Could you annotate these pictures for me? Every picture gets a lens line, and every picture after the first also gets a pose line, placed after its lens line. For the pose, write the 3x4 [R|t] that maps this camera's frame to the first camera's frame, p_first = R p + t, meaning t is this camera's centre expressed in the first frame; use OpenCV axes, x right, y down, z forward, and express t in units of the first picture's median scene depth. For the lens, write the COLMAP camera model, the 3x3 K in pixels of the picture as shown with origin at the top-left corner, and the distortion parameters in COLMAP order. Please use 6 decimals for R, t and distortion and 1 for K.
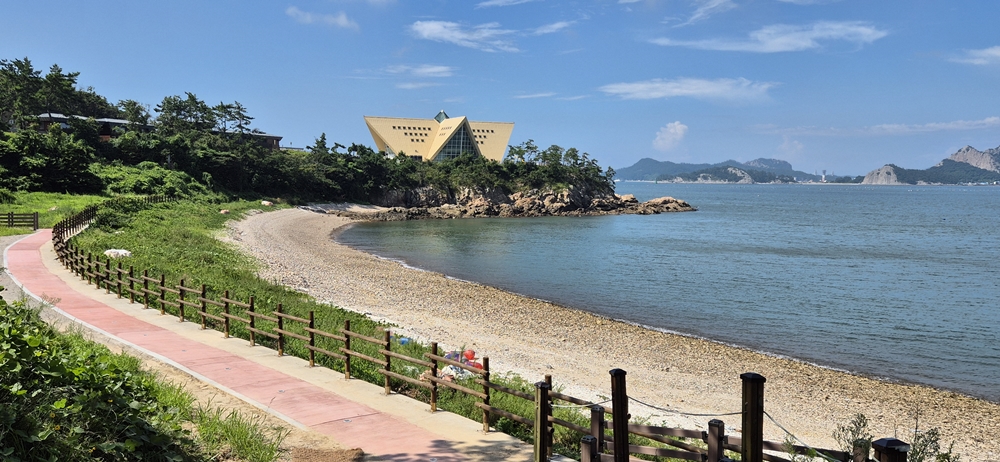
lens RADIAL K [[612.9, 0, 500.0], [0, 612.9, 231.0], [0, 0, 1]] dist [-0.000472, -0.001098]
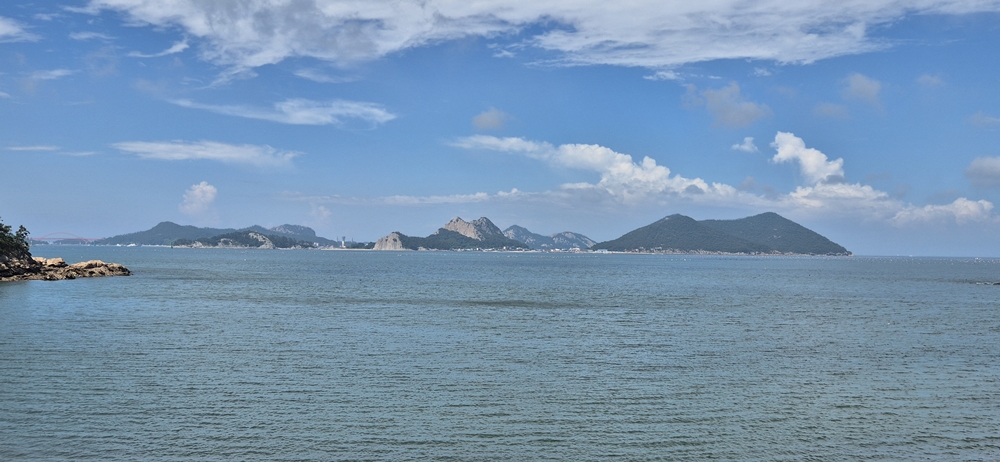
lens RADIAL K [[612.9, 0, 500.0], [0, 612.9, 231.0], [0, 0, 1]] dist [-0.000472, -0.001098]
pose [[0.902042, 0.018768, 0.431240, 0.315187], [0.030654, 0.993746, -0.107370, 0.013084], [-0.430558, 0.110072, 0.895826, -0.066402]]
